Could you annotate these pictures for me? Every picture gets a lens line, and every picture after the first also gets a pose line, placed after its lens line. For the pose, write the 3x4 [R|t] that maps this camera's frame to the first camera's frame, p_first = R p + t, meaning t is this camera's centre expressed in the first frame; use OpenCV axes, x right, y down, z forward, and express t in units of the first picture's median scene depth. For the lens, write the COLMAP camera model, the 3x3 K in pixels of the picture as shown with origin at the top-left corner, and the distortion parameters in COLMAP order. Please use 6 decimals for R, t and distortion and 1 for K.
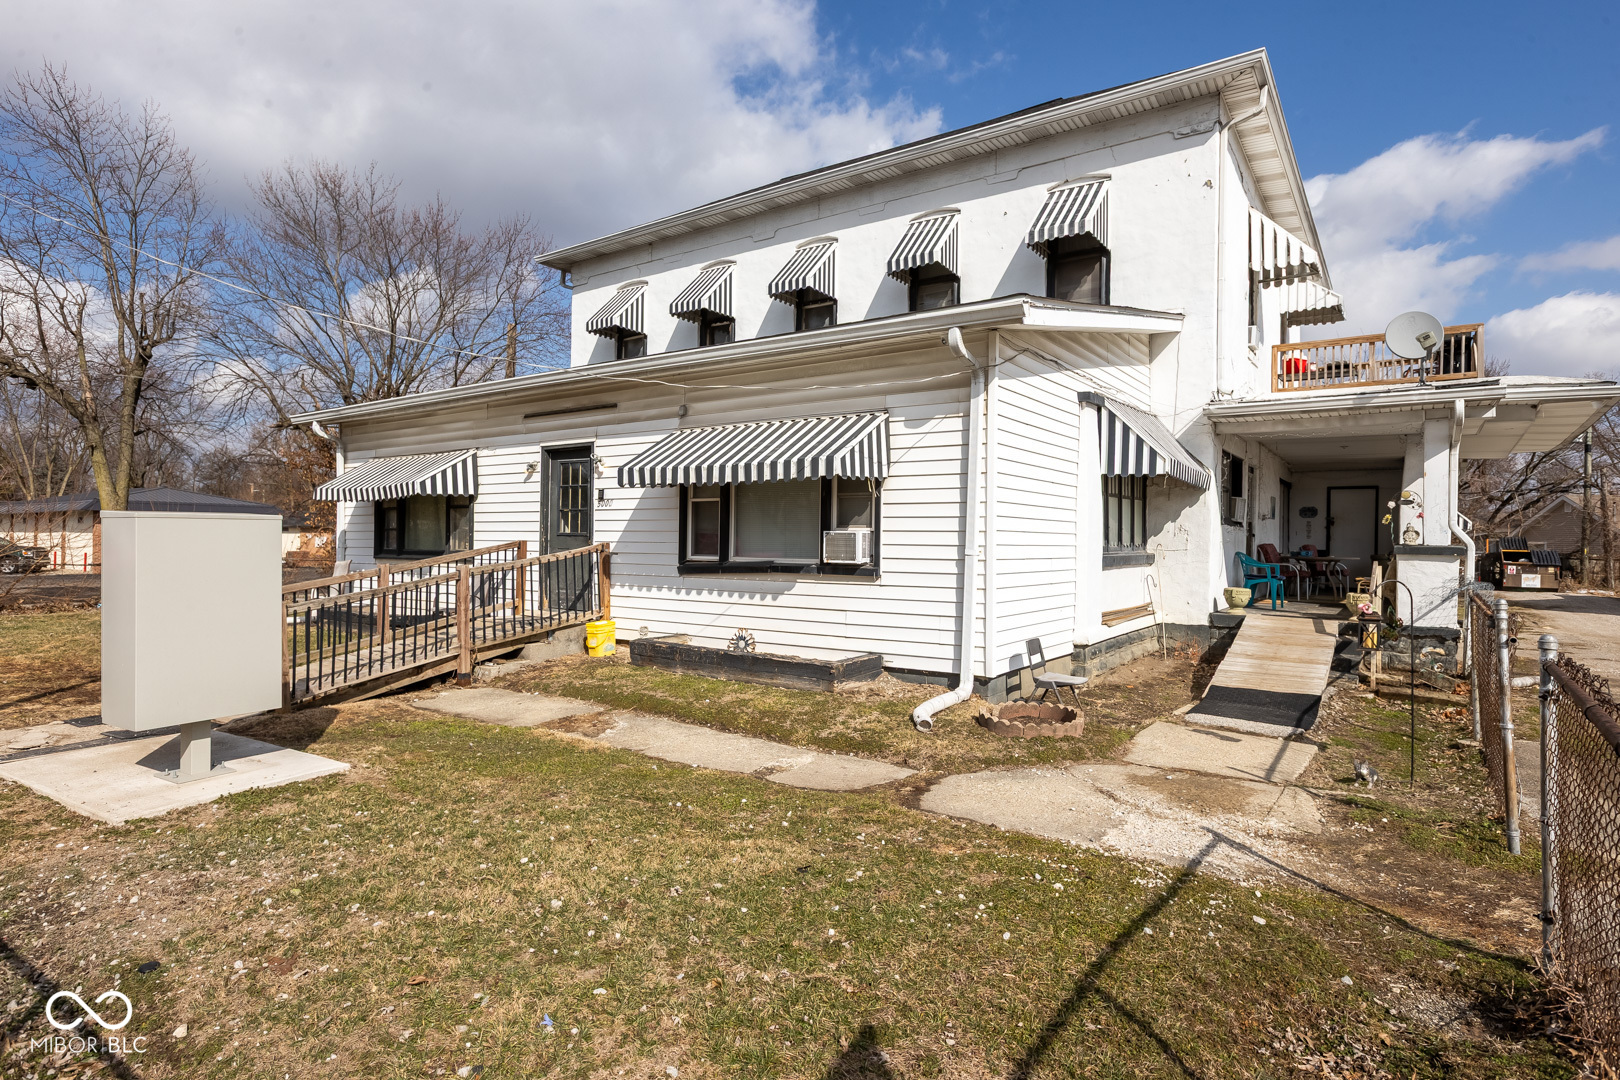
lens RADIAL K [[852.6, 0, 810.0], [0, 852.6, 540.0], [0, 0, 1]] dist [0.001151, 0.000518]
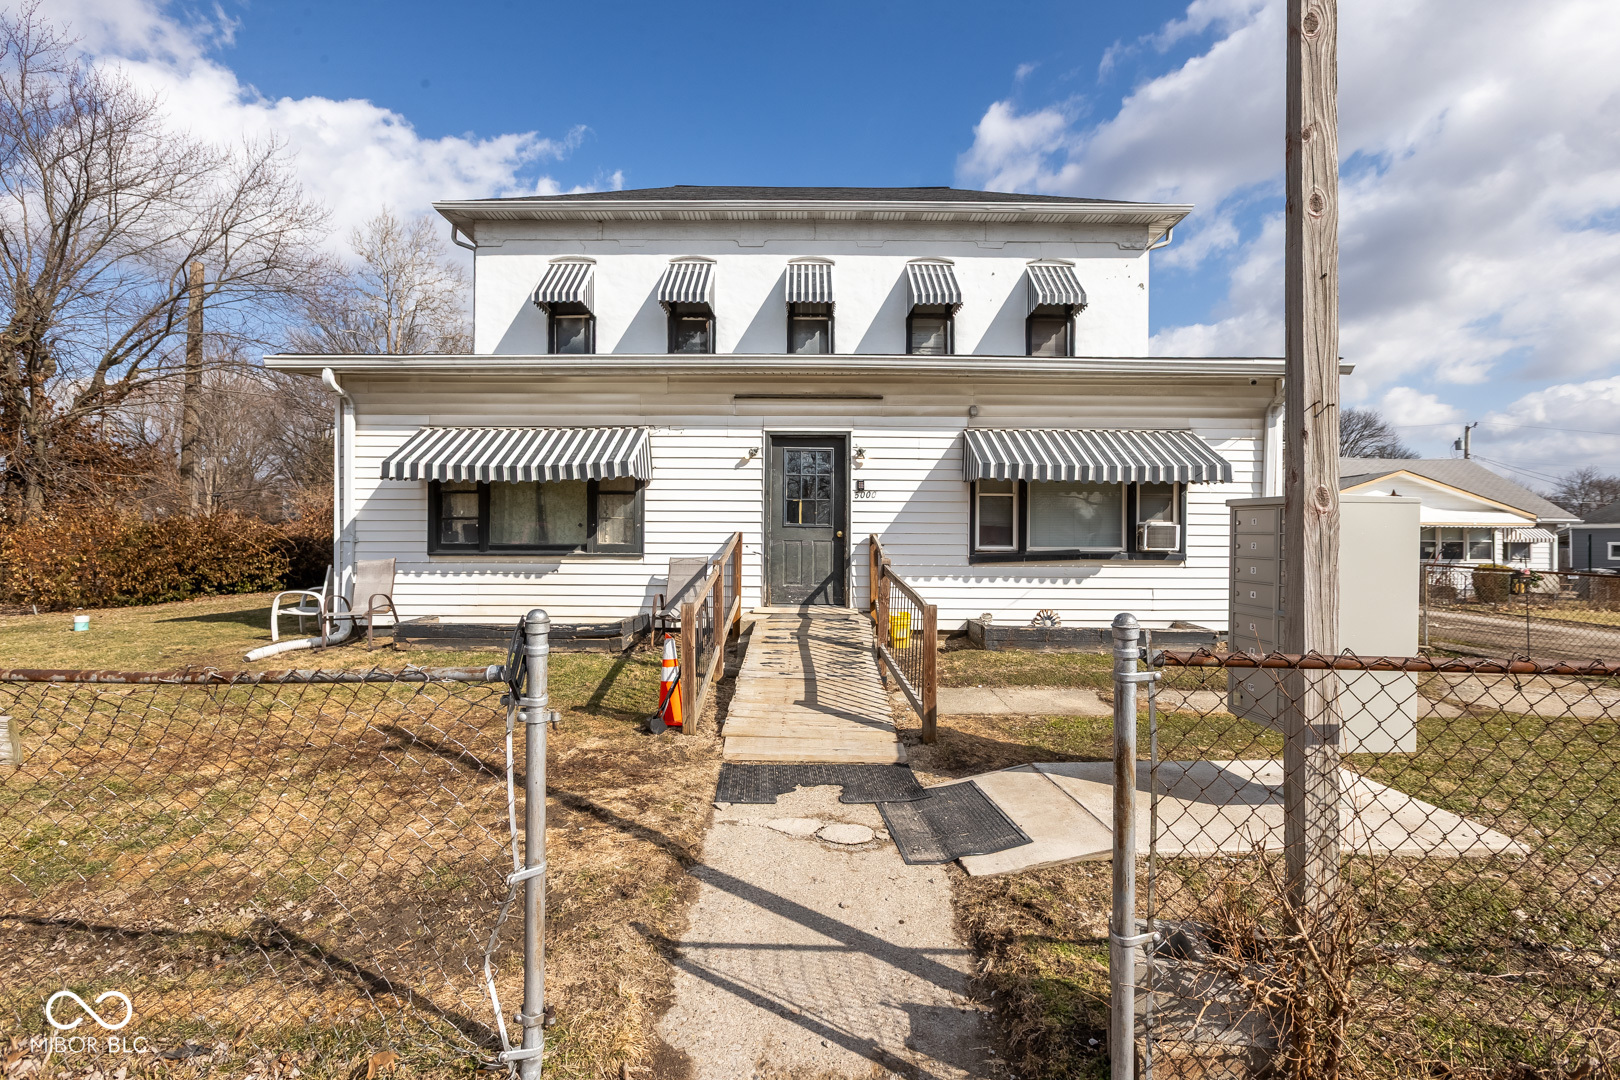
lens RADIAL K [[667.0, 0, 810.4], [0, 667.0, 549.9], [0, 0, 1]] dist [-0.016981, 0.000047]
pose [[0.821784, -0.010194, 0.569708, -0.732634], [0.000300, 0.999848, 0.017457, 0.007662], [-0.569799, -0.014175, 0.821662, 0.394253]]
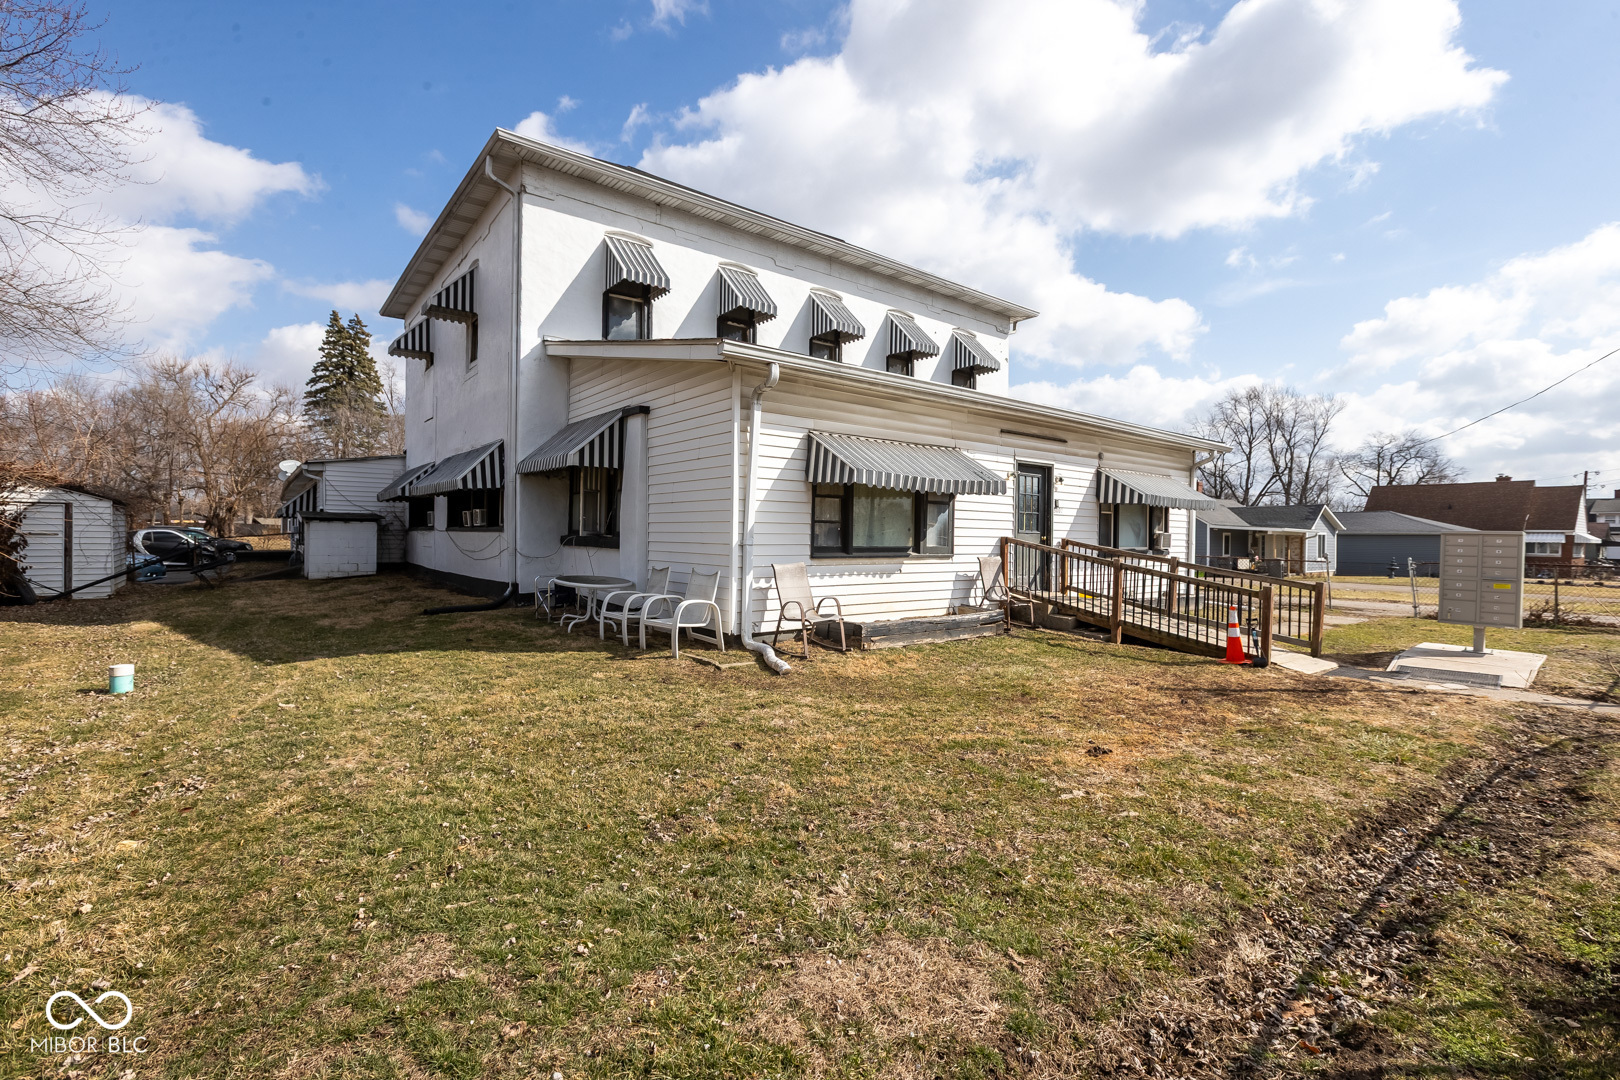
lens RADIAL K [[731.4, 0, 810.0], [0, 731.4, 540.0], [0, 0, 1]] dist [-0.001988, 0.000409]
pose [[0.283201, -0.009432, 0.959014, -1.483368], [-0.012775, 0.999826, 0.013605, -0.005782], [-0.958976, -0.016104, 0.283031, 1.043342]]
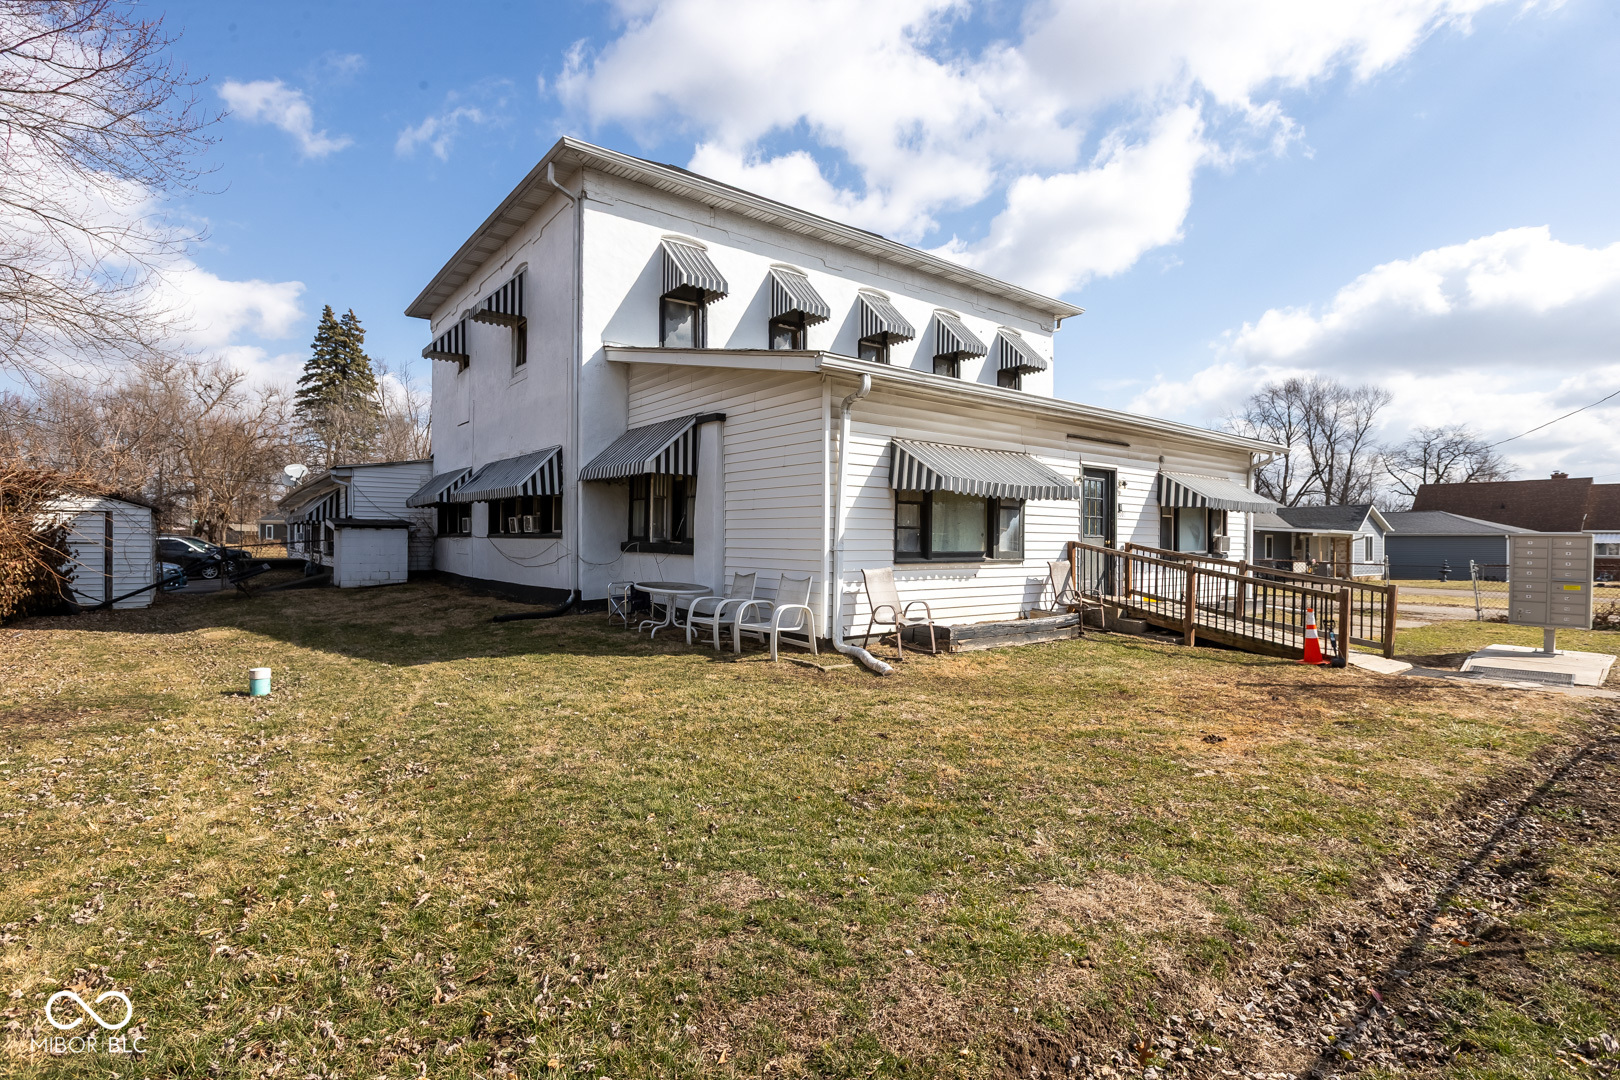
lens RADIAL K [[788.5, 0, 810.0], [0, 788.5, 540.0], [0, 0, 1]] dist [-0.000802, 0.000432]
pose [[0.282086, -0.005453, 0.959374, -1.593701], [-0.007808, 0.999938, 0.007980, -0.007474], [-0.959357, -0.009742, 0.282026, 1.116265]]
